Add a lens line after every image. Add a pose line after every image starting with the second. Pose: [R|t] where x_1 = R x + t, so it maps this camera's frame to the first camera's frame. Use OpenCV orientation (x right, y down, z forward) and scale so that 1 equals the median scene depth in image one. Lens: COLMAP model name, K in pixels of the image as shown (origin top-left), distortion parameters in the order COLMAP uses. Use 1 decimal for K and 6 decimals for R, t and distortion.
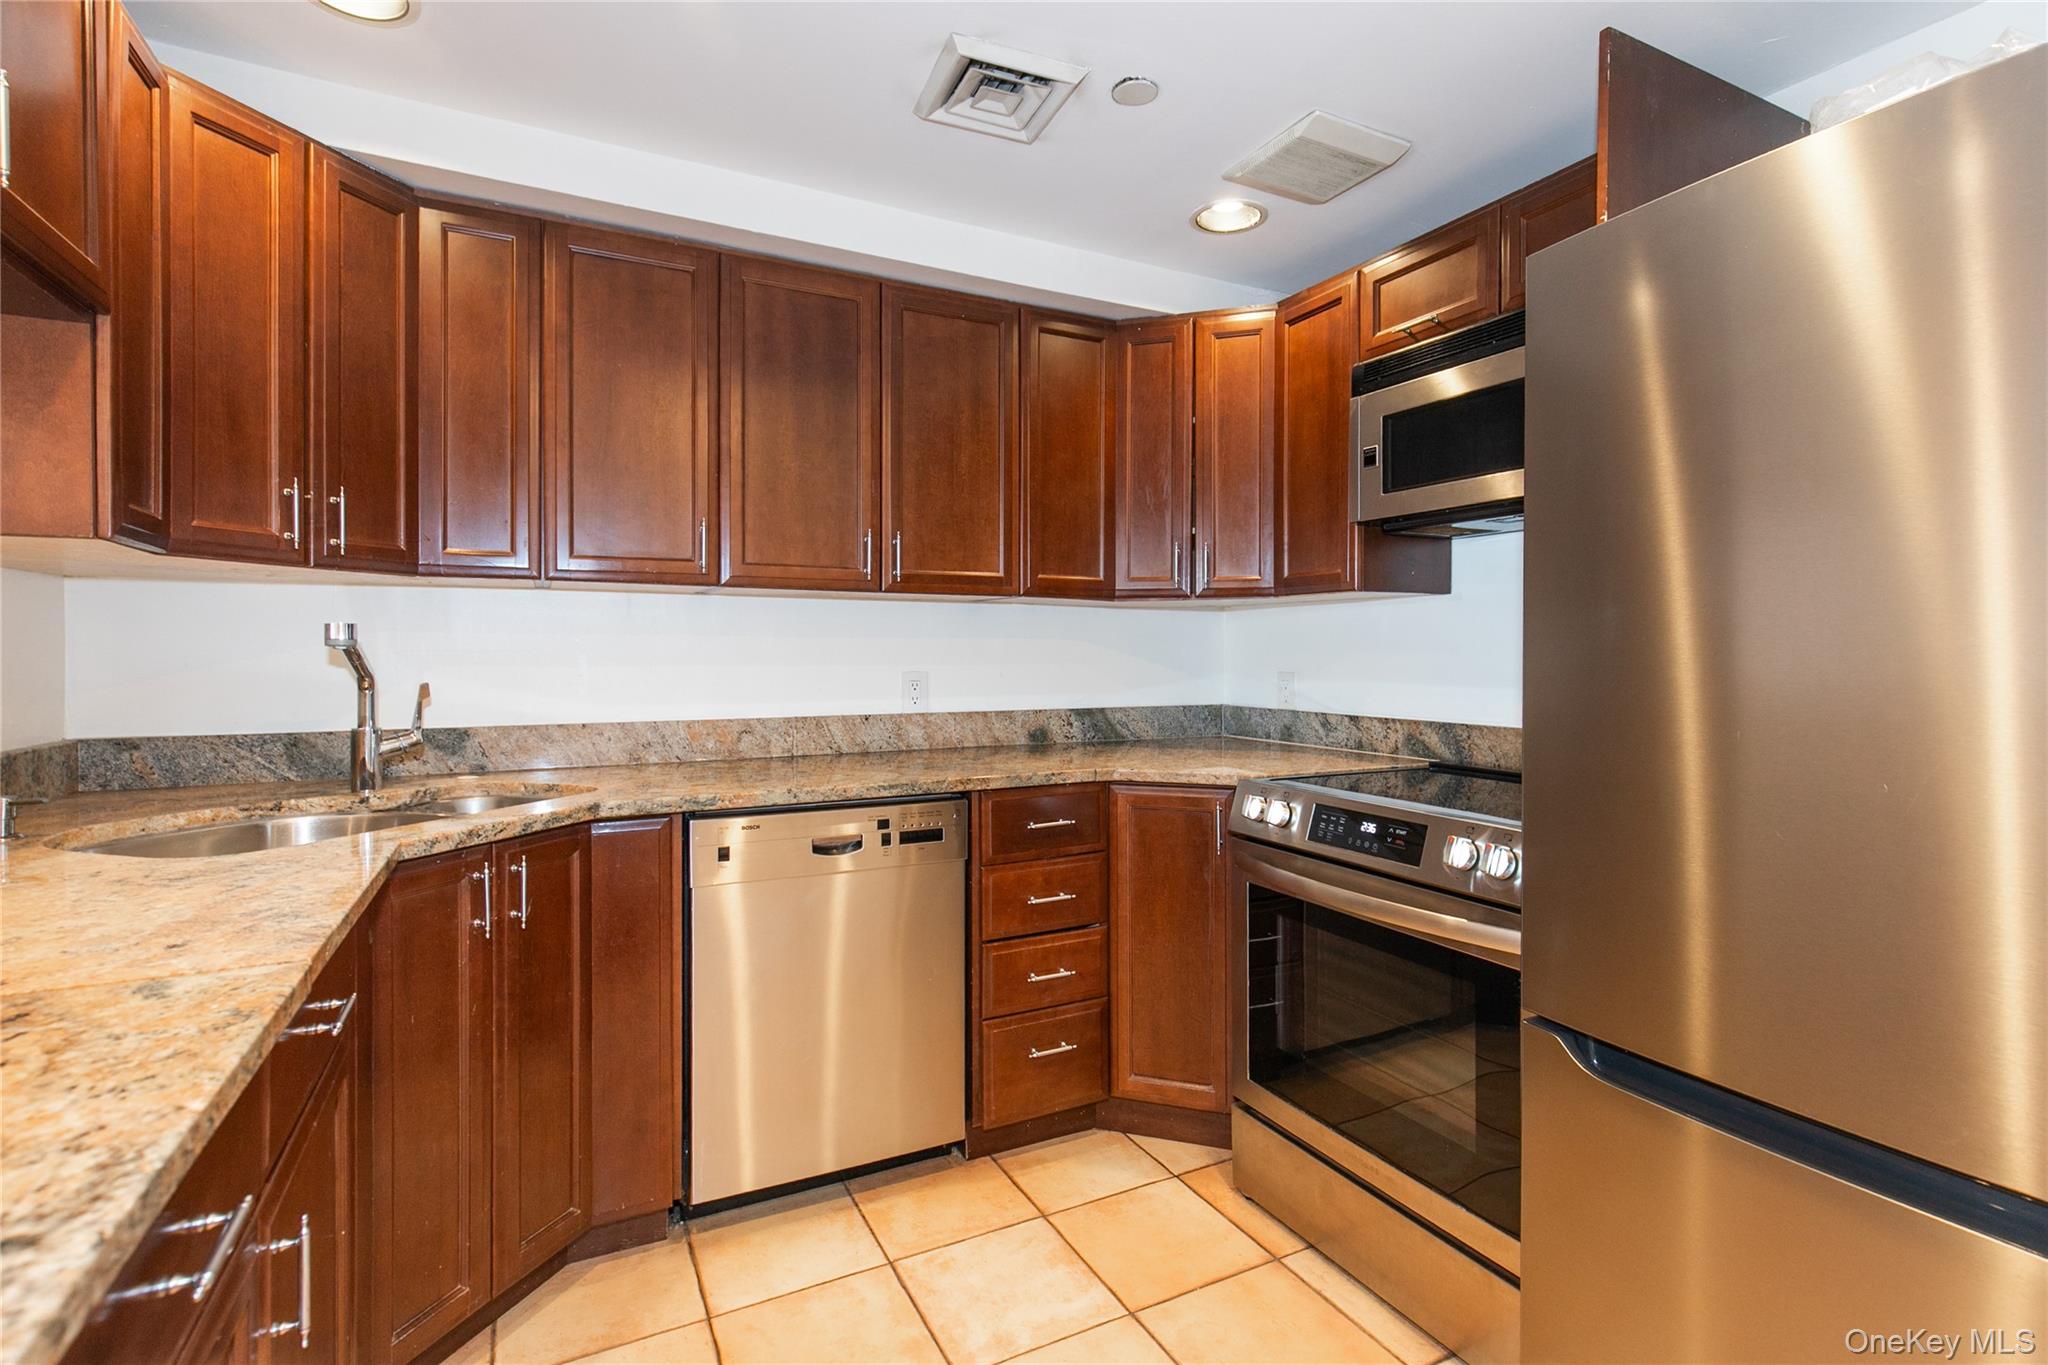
lens RADIAL K [[988.6, 0, 1060.5], [0, 988.6, 653.2], [0, 0, 1]] dist [0.016737, -0.001635]
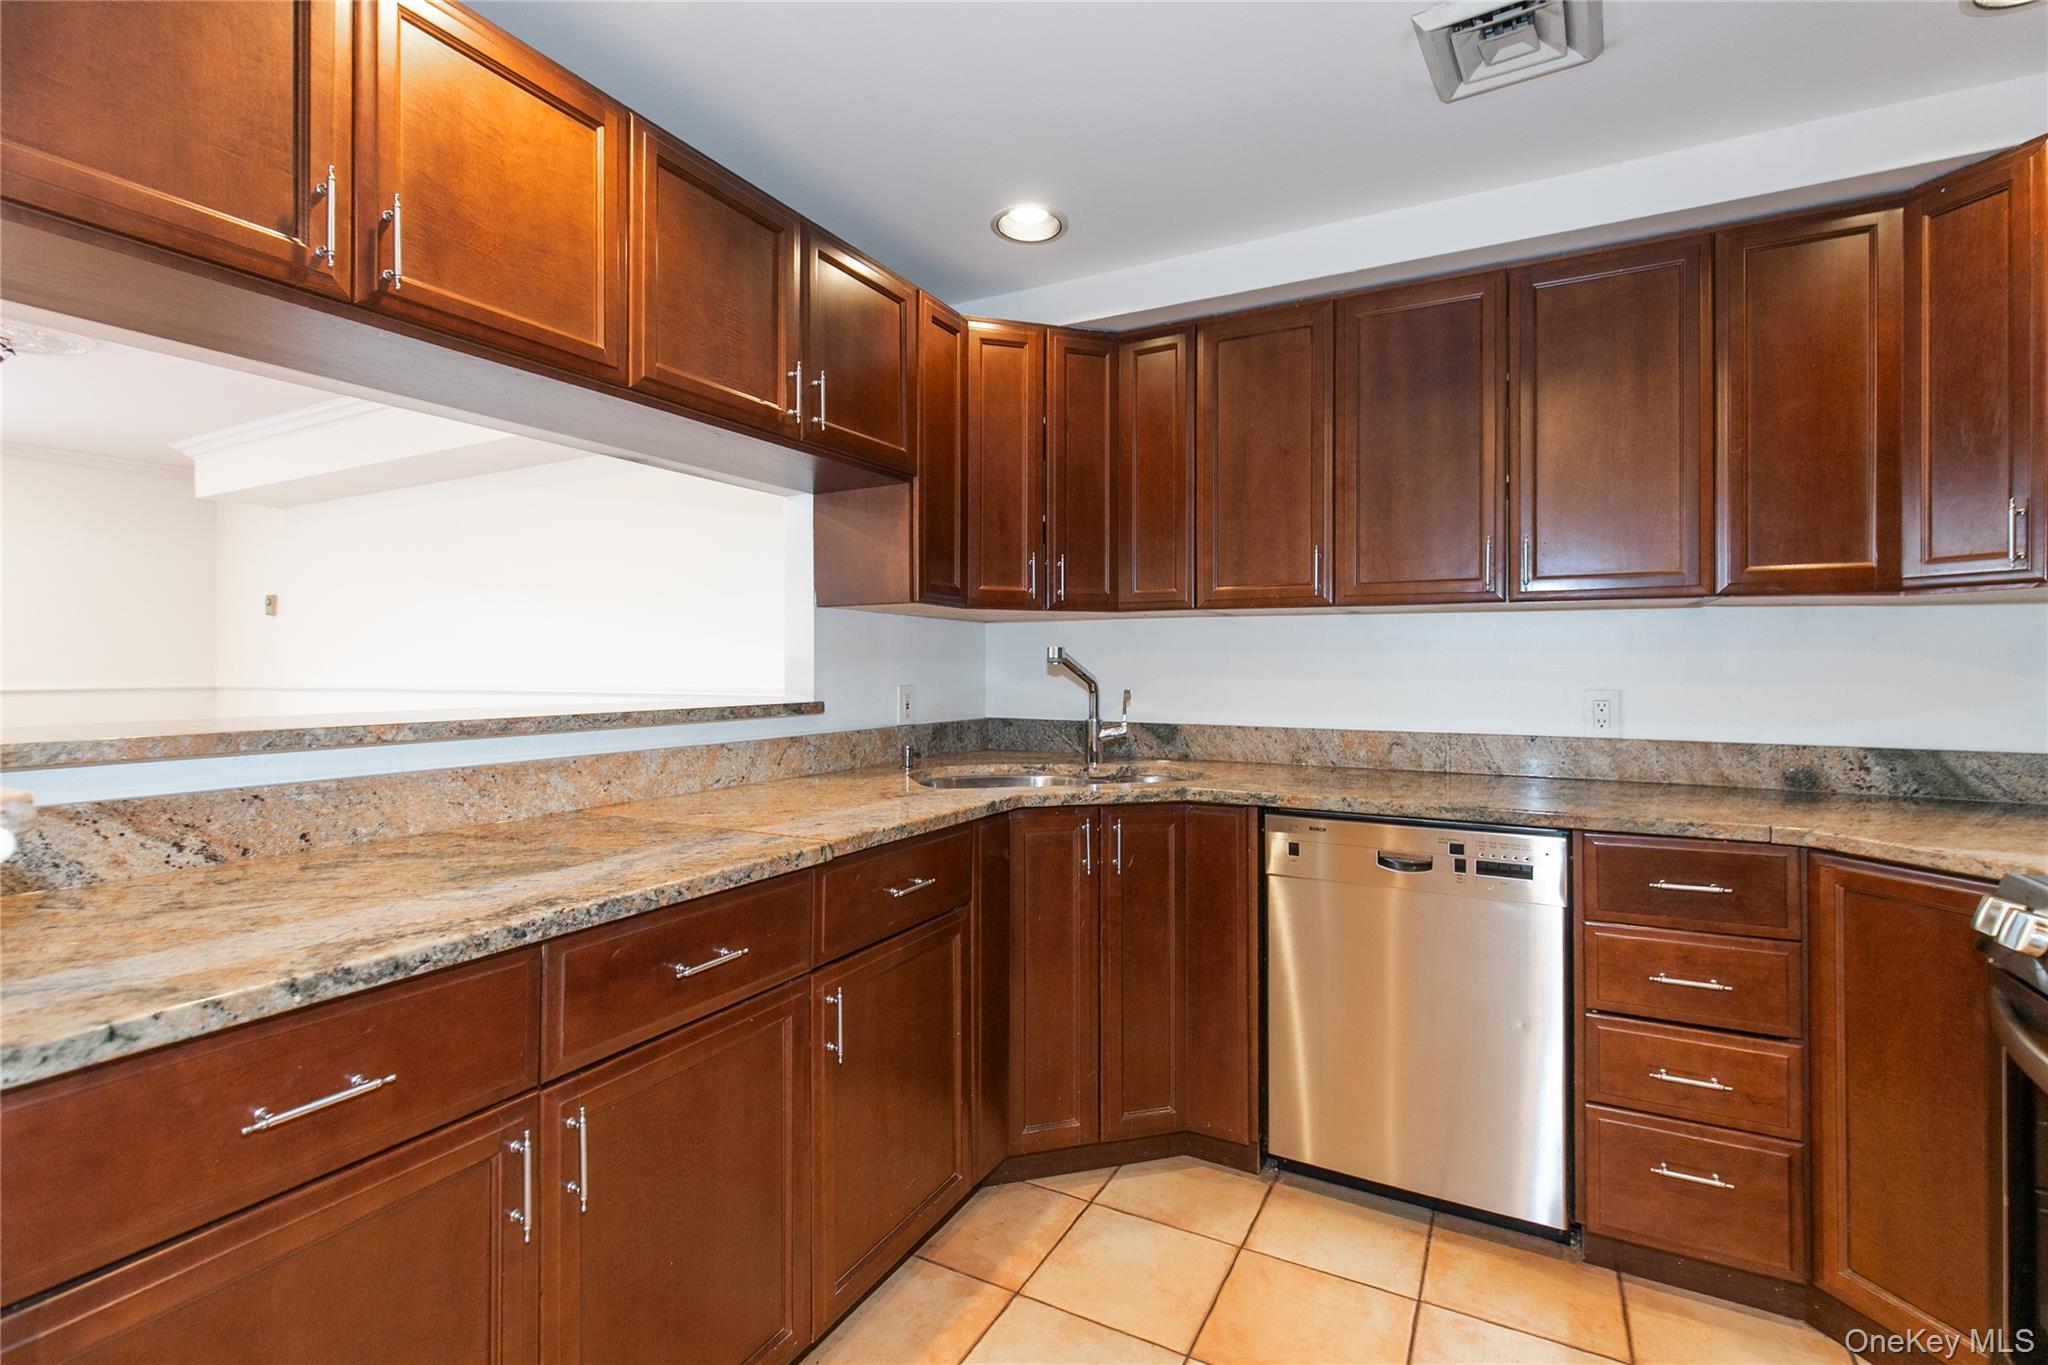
lens RADIAL K [[937.8, 0, 1020.2], [0, 937.8, 661.0], [0, 0, 1]] dist [0.009206, -0.000599]
pose [[0.554502, -0.004105, -0.832173, 0.315323], [-0.004072, 0.999962, -0.007646, 0.001407], [0.832173, 0.007628, 0.554464, 0.140735]]
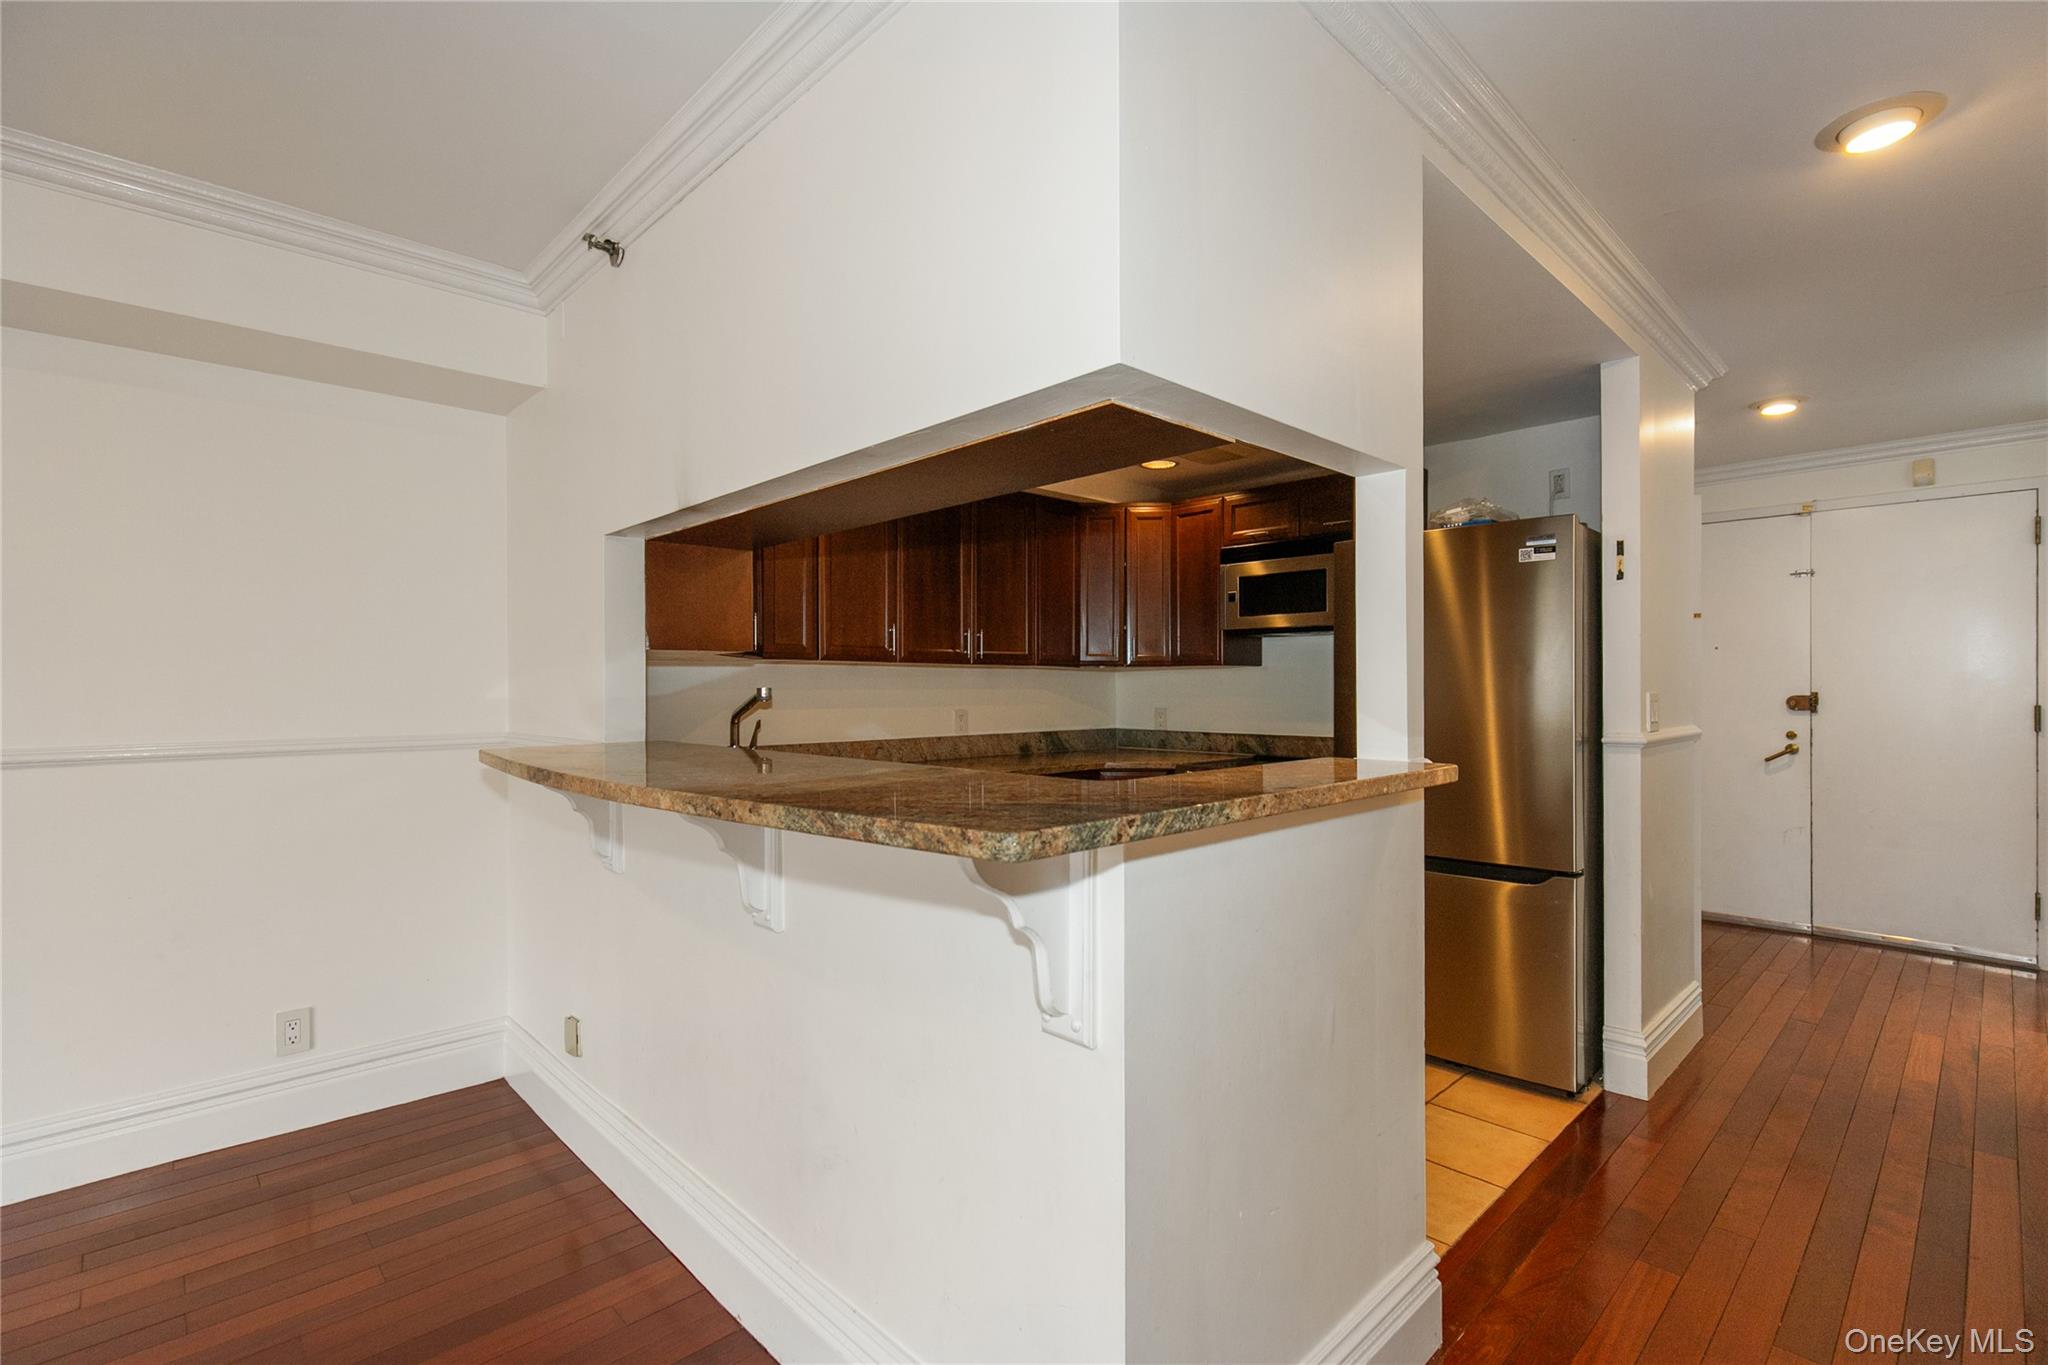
lens RADIAL K [[937.8, 0, 1059.3], [0, 937.8, 681.3], [0, 0, 1]] dist [0.009206, -0.000599]
pose [[0.954105, -0.000168, 0.299473, -0.557207], [0.002331, 0.999974, -0.006865, -0.021883], [-0.299464, 0.007248, 0.954080, -0.644282]]
